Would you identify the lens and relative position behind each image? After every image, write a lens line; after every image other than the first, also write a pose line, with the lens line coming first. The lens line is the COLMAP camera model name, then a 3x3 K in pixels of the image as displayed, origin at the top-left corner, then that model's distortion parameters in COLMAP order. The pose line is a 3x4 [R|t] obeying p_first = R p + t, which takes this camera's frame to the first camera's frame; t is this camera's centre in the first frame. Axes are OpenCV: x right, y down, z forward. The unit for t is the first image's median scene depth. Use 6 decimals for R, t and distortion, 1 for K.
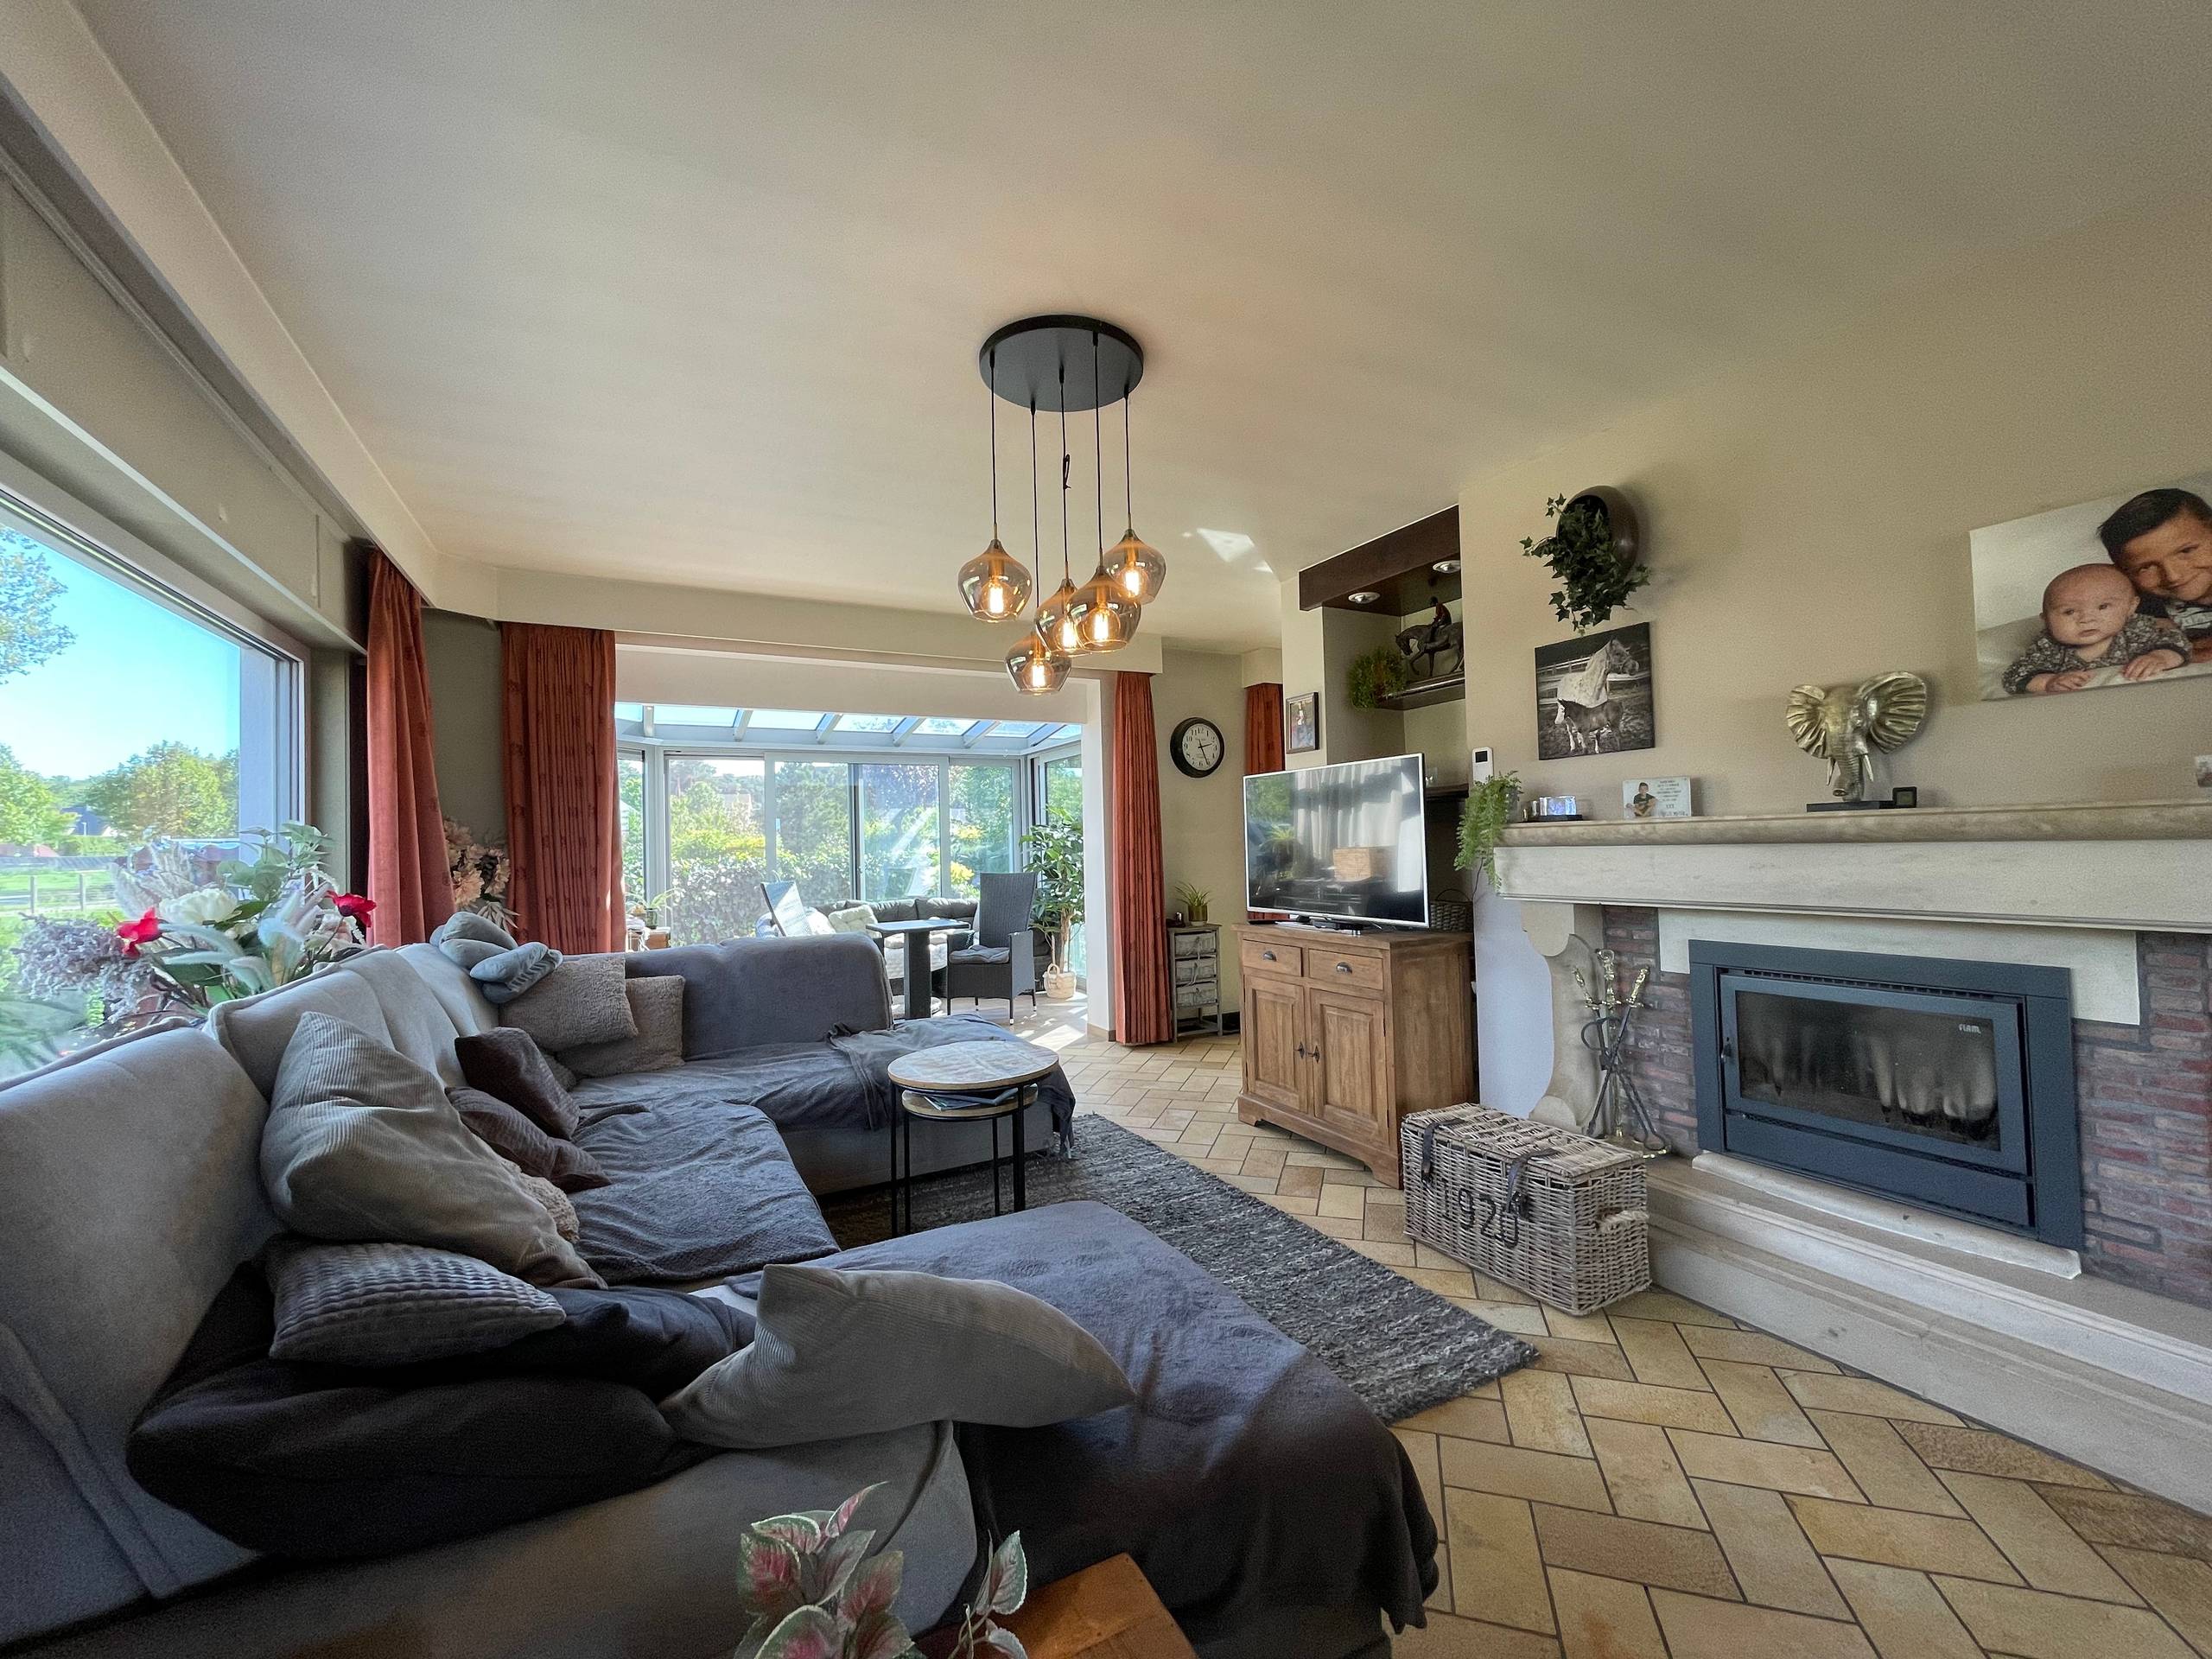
lens RADIAL K [[884.9, 0, 1105.8], [0, 884.9, 829.5], [0, 0, 1]] dist [0.000866, -0.000149]
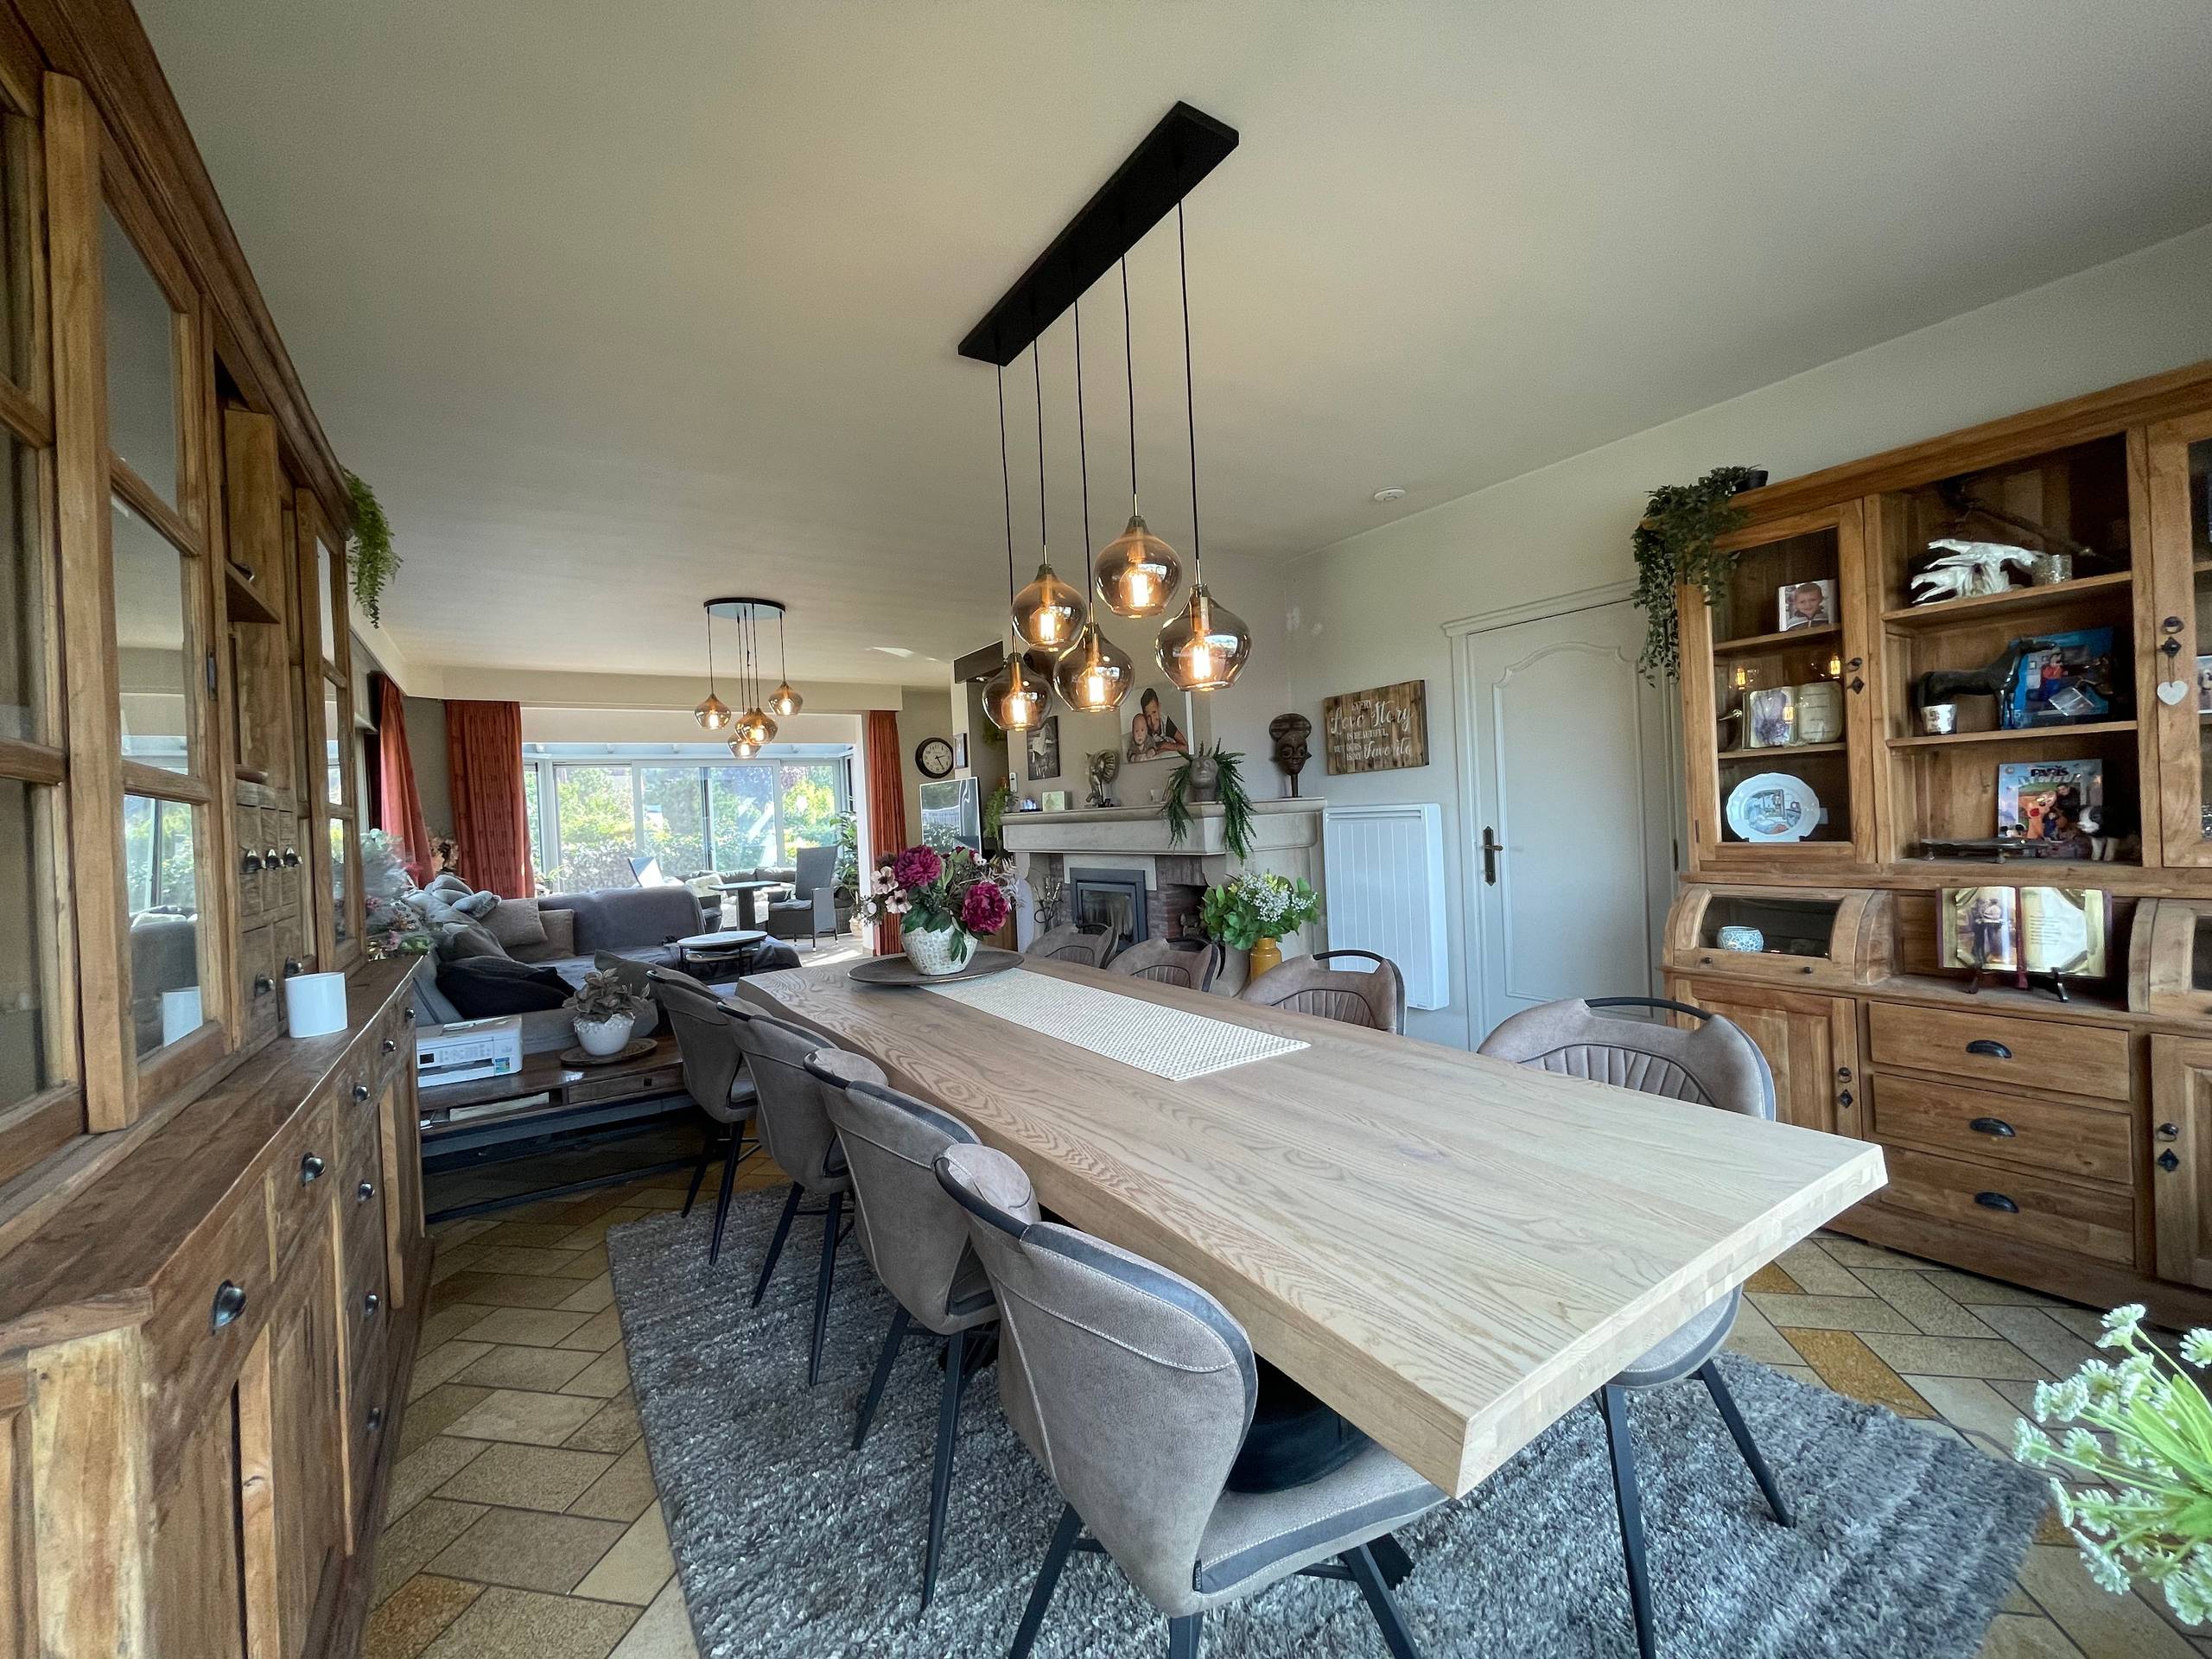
lens RADIAL K [[884.9, 0, 1103.4], [0, 884.9, 824.4], [0, 0, 1]] dist [0.000866, -0.000149]
pose [[0.995132, -0.024783, 0.095387, 0.360525], [0.022413, 0.999415, 0.025845, -0.021647], [-0.095971, -0.023581, 0.995105, -0.747827]]
